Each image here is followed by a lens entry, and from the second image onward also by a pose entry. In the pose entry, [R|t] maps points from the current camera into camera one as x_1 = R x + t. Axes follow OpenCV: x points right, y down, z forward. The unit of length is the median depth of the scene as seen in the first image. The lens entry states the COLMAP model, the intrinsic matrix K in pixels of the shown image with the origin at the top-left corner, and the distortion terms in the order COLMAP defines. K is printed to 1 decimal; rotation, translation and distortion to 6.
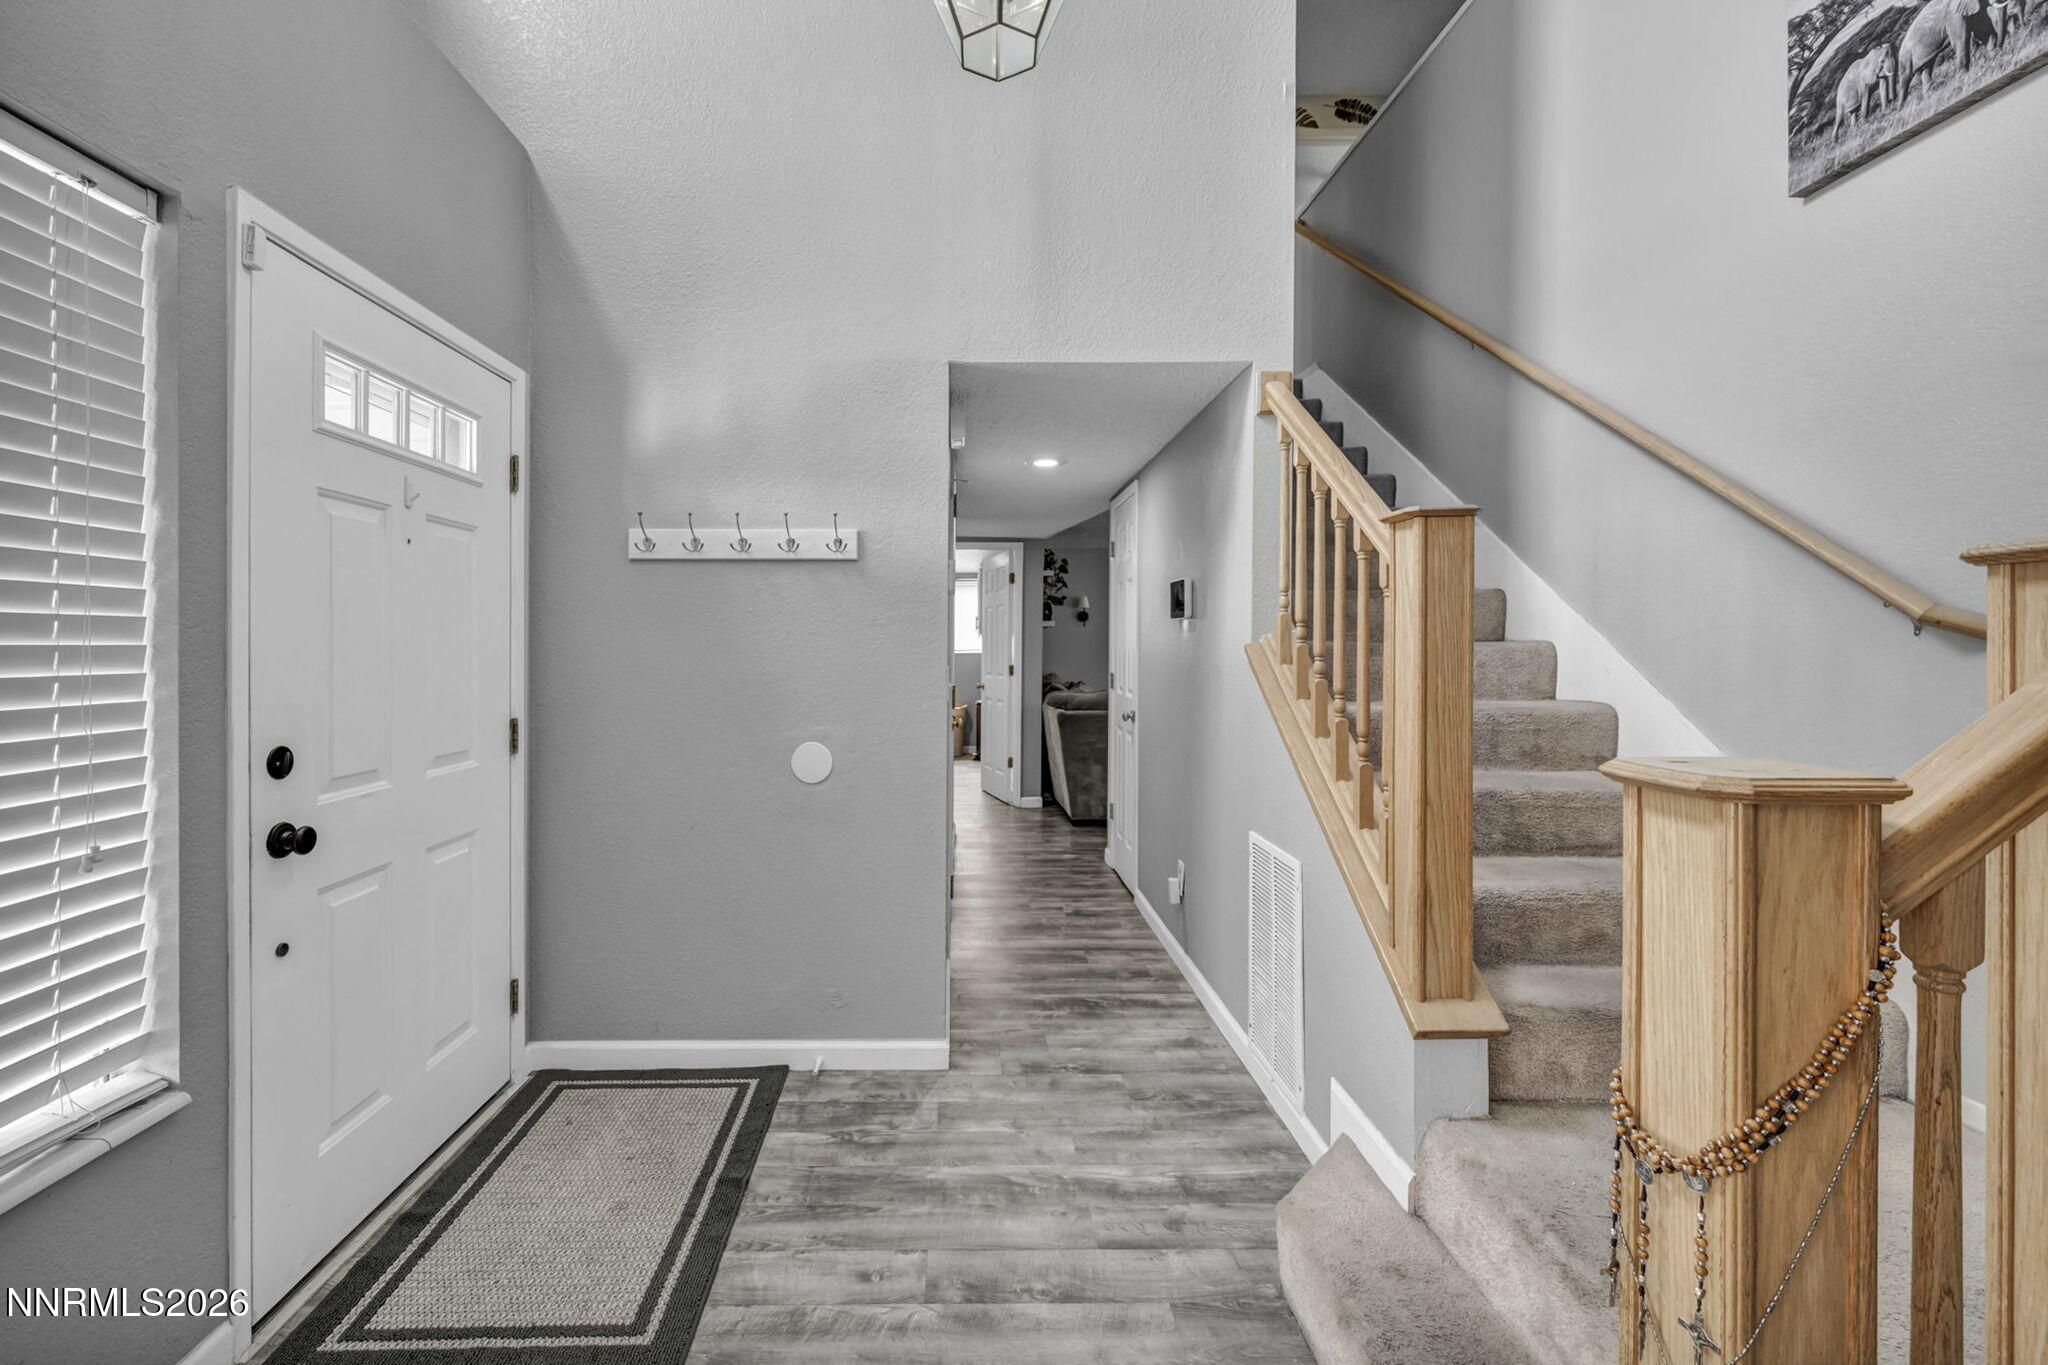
lens RADIAL K [[877.1, 0, 981.0], [0, 877.1, 652.7], [0, 0, 1]] dist [-0.003227, 0.001113]
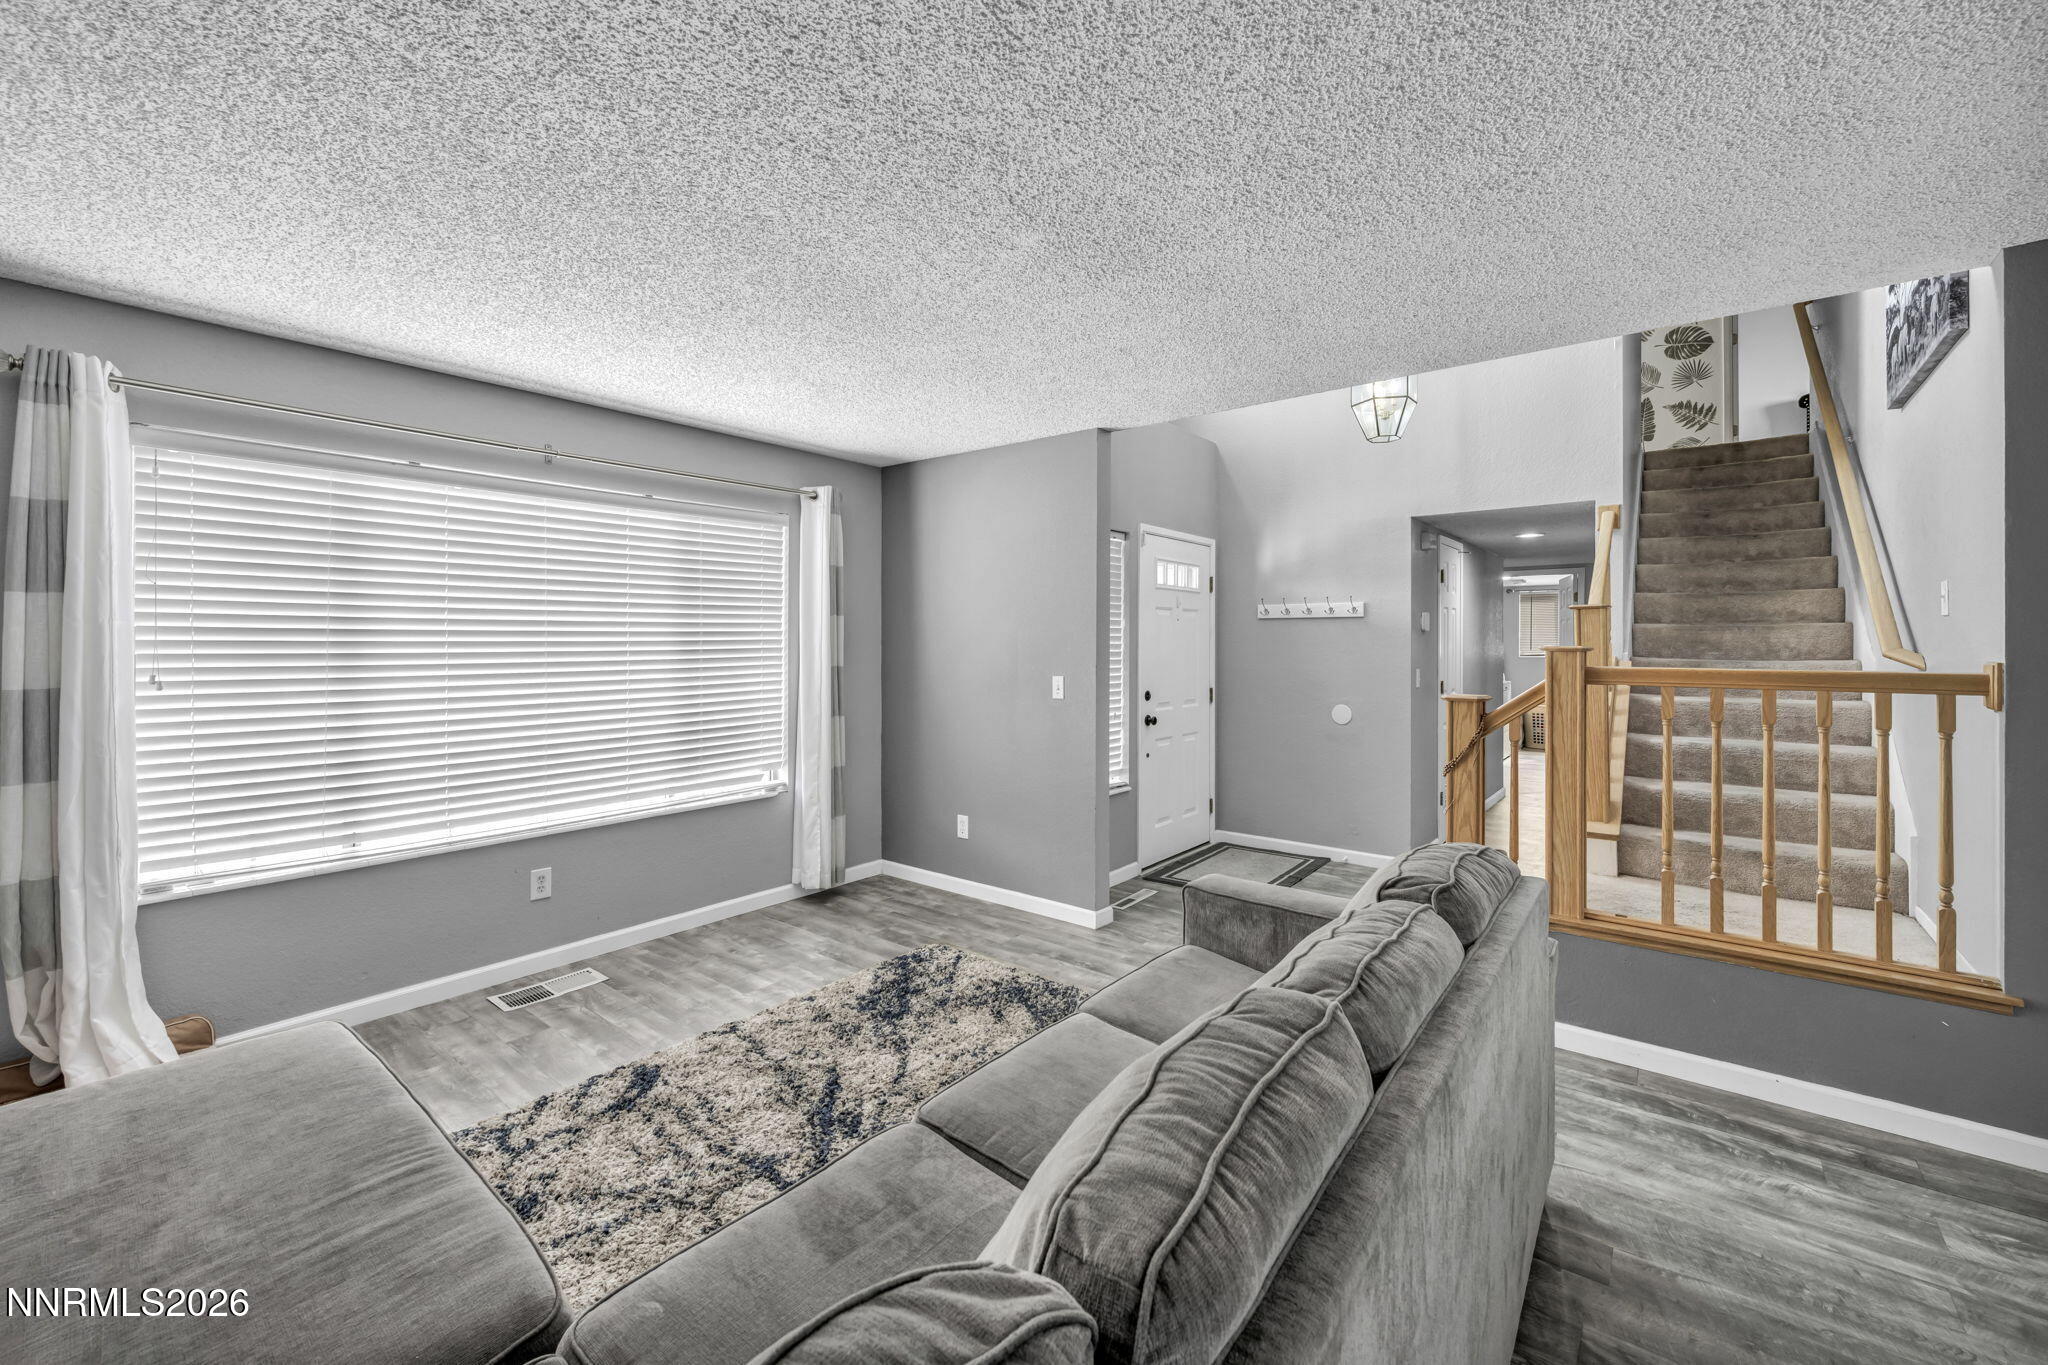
lens RADIAL K [[824.9, 0, 1011.2], [0, 824.9, 639.2], [0, 0, 1]] dist [-0.004378, -0.000016]
pose [[0.766978, -0.000988, -0.641673, 0.845587], [-0.004922, 0.999960, -0.007423, -0.062584], [0.641655, 0.008851, 0.766942, -1.847859]]
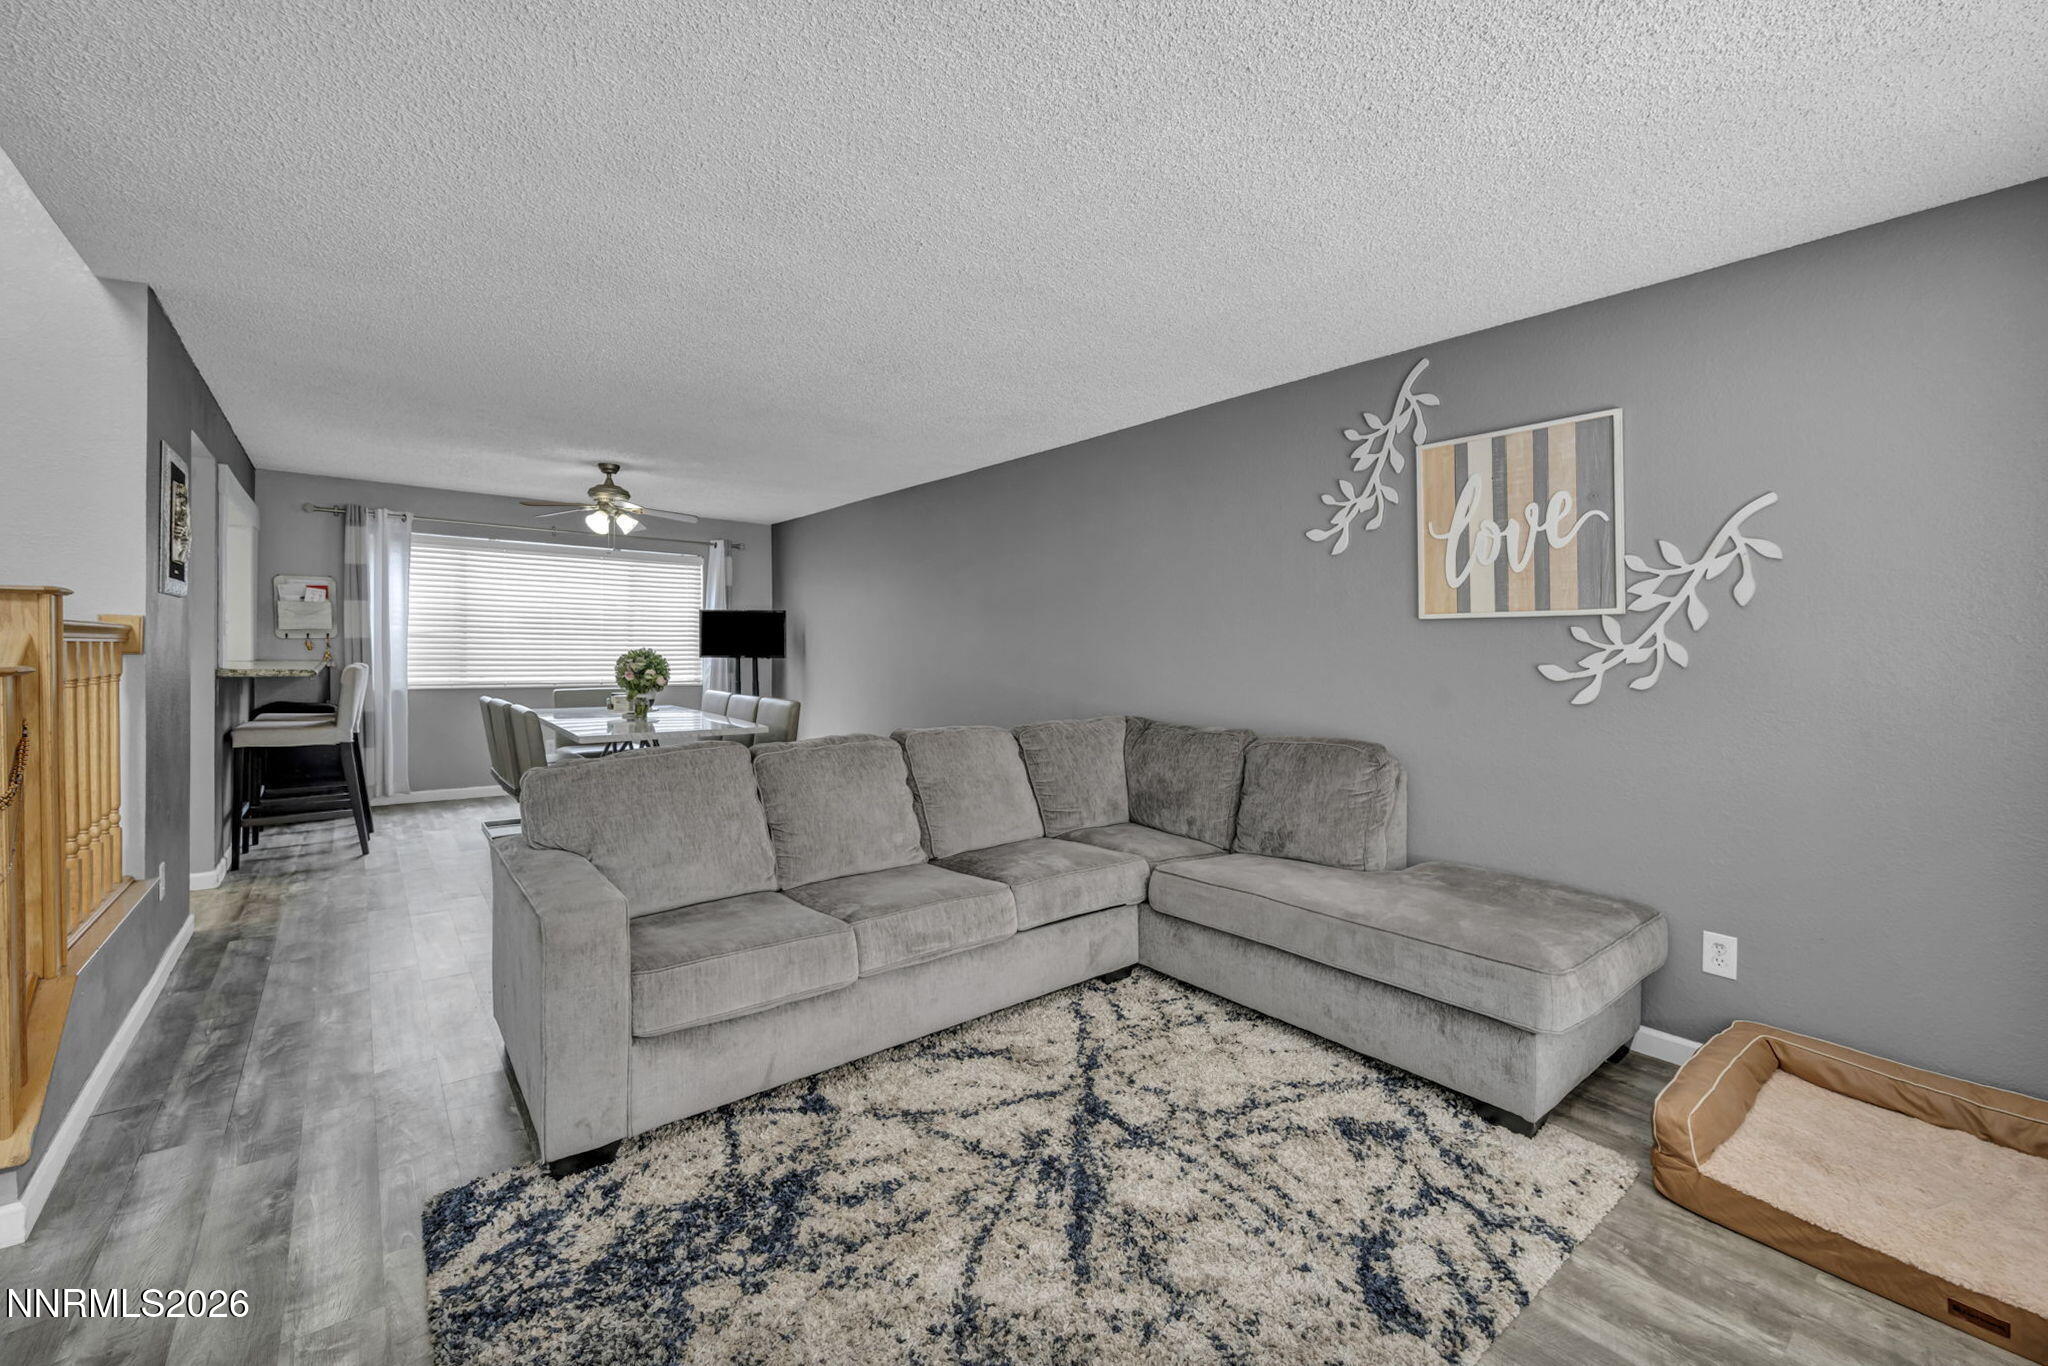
lens RADIAL K [[831.7, 0, 1032.4], [0, 831.7, 659.7], [0, 0, 1]] dist [-0.004236, 0.000352]
pose [[-0.624779, -0.014155, 0.780673, -1.456236], [-0.005820, 0.999892, 0.013473, 0.022542], [-0.780780, 0.003874, -0.624794, 0.062422]]
